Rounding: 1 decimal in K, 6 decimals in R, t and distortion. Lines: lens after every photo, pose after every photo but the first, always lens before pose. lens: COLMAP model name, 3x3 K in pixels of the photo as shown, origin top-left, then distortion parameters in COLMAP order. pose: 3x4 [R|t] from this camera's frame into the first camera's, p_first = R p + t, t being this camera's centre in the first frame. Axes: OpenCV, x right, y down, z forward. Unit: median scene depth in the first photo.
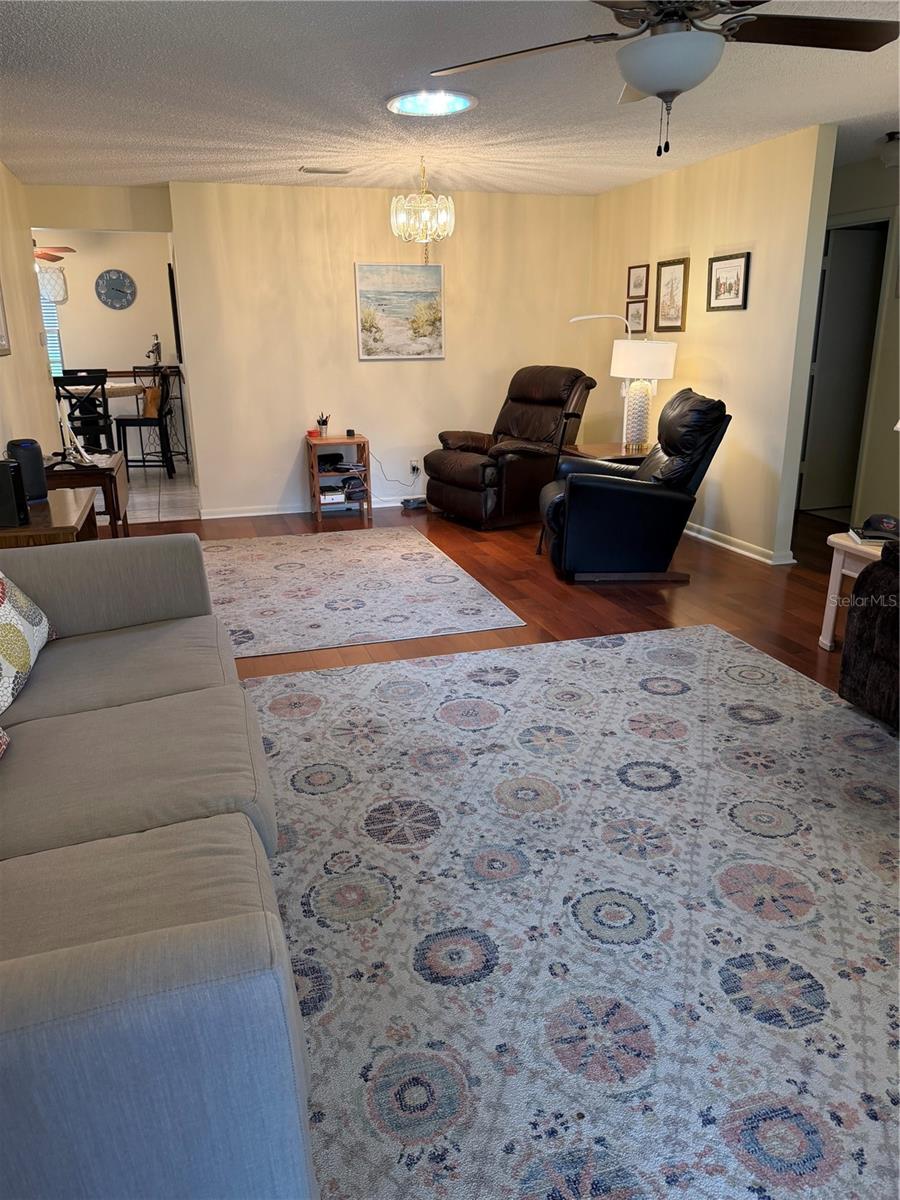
lens RADIAL K [[848.0, 0, 450.0], [0, 848.0, 600.0], [0, 0, 1]] dist [0.062839, -0.002183]
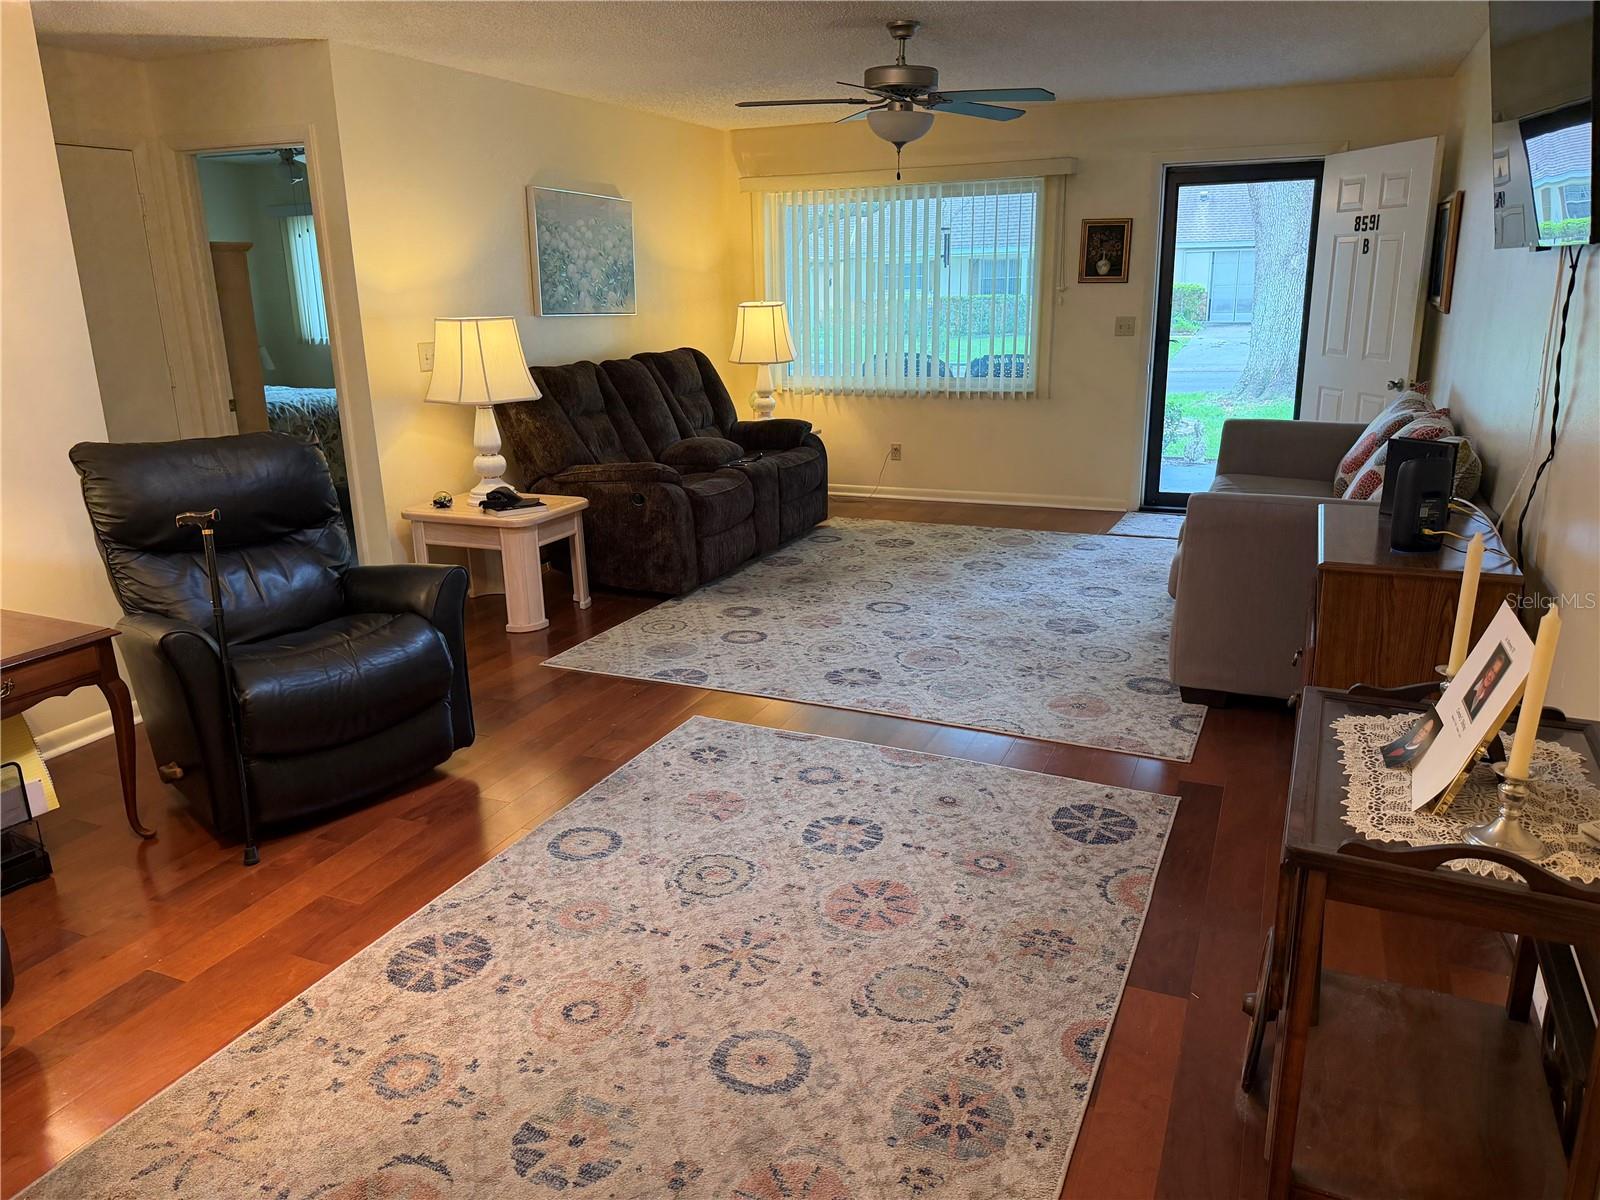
lens RADIAL K [[1130.7, 0, 800.0], [0, 1130.7, 600.0], [0, 0, 1]] dist [0.062839, -0.002183]
pose [[-0.758628, -0.145933, 0.634970, -0.663077], [0.229758, 0.852058, 0.470329, -0.564512], [-0.609667, 0.502694, -0.612866, 1.761756]]
